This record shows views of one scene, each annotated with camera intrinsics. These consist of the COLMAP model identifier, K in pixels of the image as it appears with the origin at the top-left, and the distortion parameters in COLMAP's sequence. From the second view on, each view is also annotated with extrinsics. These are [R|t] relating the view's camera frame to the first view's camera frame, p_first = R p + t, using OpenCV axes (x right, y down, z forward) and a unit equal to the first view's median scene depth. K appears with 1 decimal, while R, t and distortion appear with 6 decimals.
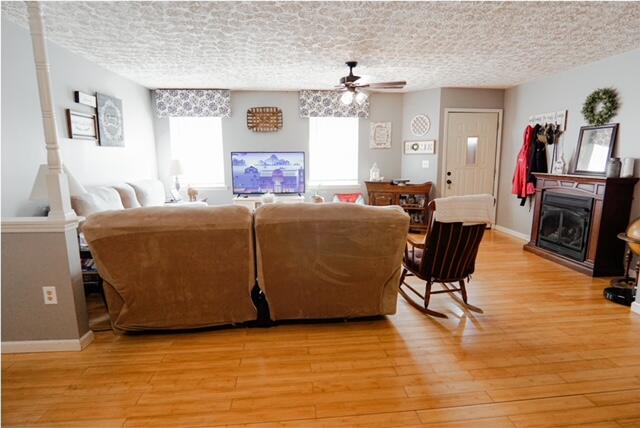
lens RADIAL K [[343.4, 0, 320.0], [0, 343.4, 214.0], [0, 0, 1]] dist [-0.027099, 0.008845]
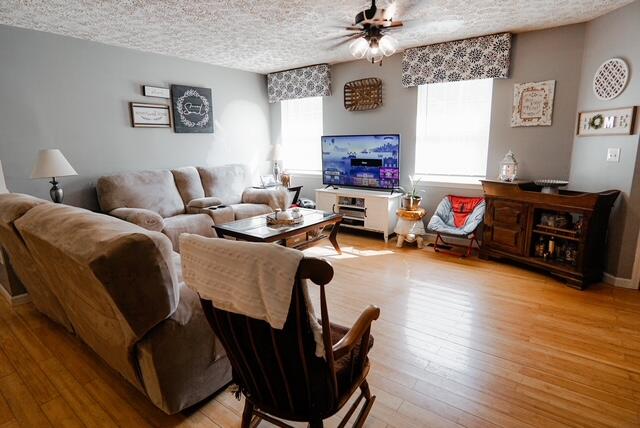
lens RADIAL K [[343.4, 0, 320.0], [0, 343.4, 214.0], [0, 0, 1]] dist [-0.027099, 0.008845]
pose [[0.734645, 0.136427, -0.664594, 0.343785], [-0.104786, 0.990636, 0.087526, -0.057870], [0.670311, 0.005339, 0.742061, 0.337803]]
